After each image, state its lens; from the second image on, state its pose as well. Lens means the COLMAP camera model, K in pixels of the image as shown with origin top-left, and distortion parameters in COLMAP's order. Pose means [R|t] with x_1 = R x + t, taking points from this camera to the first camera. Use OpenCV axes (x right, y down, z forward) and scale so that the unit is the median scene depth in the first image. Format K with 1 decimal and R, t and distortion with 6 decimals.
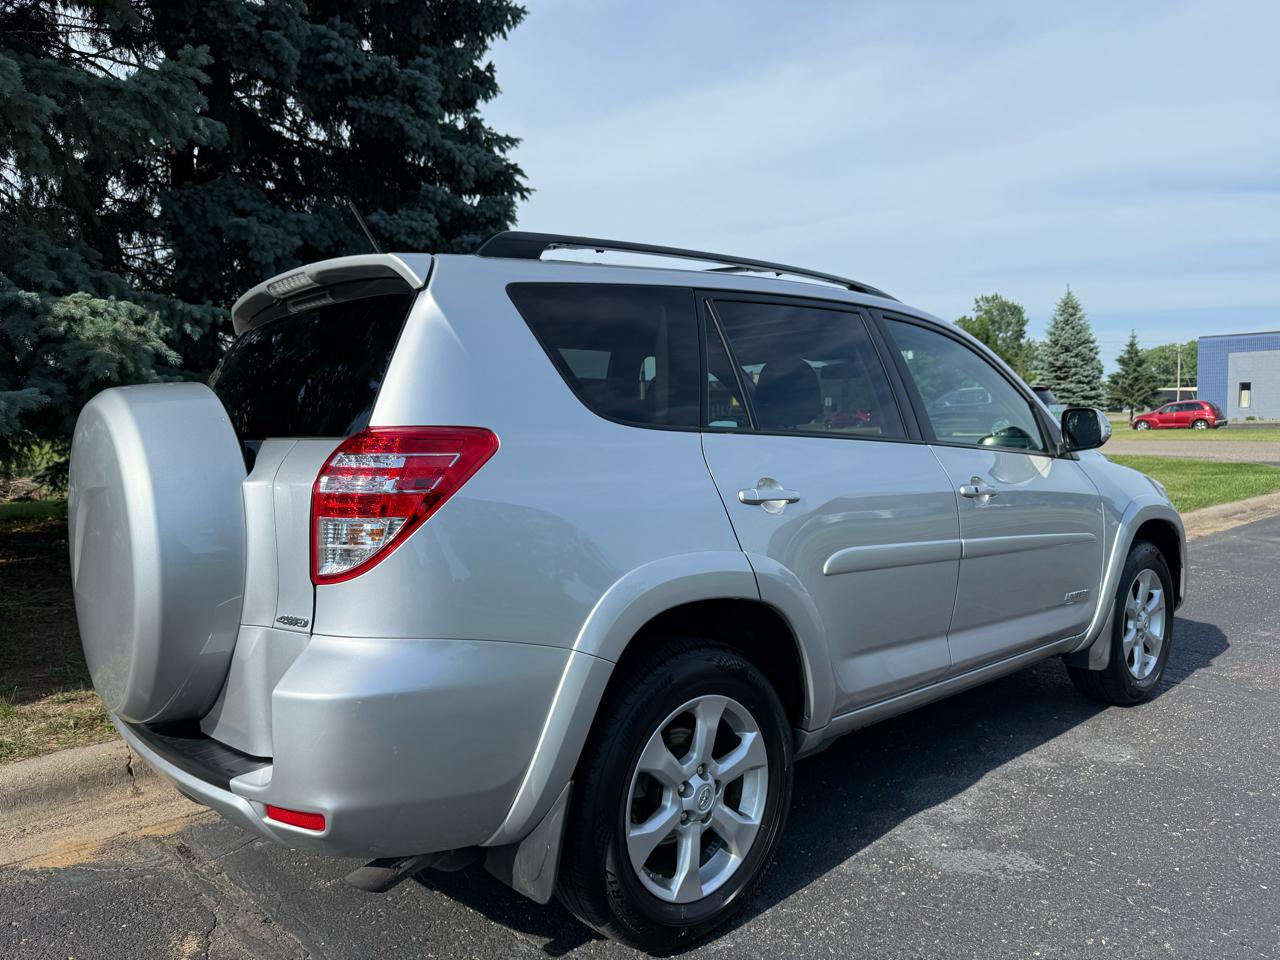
lens RADIAL K [[983.4, 0, 639.6], [0, 983.4, 471.0], [0, 0, 1]] dist [0.006784, 0.007626]
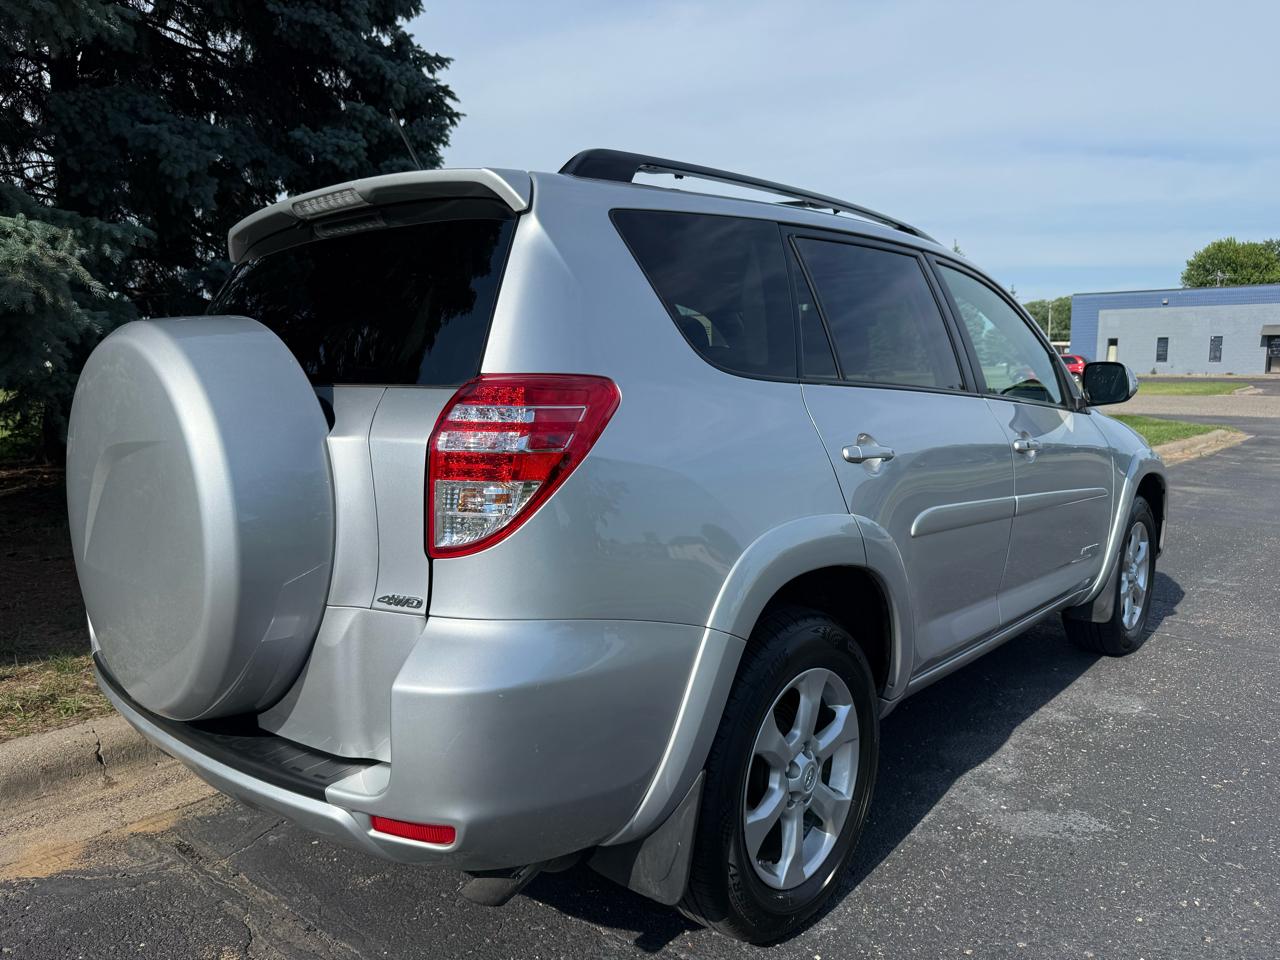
lens RADIAL K [[980.4, 0, 648.3], [0, 980.4, 473.9], [0, 0, 1]] dist [-0.001551, 0.012011]
pose [[0.990649, 0.002818, 0.136410, -0.196883], [-0.010996, 0.998183, 0.059238, -0.007728], [-0.135995, -0.060184, 0.988880, 0.110183]]
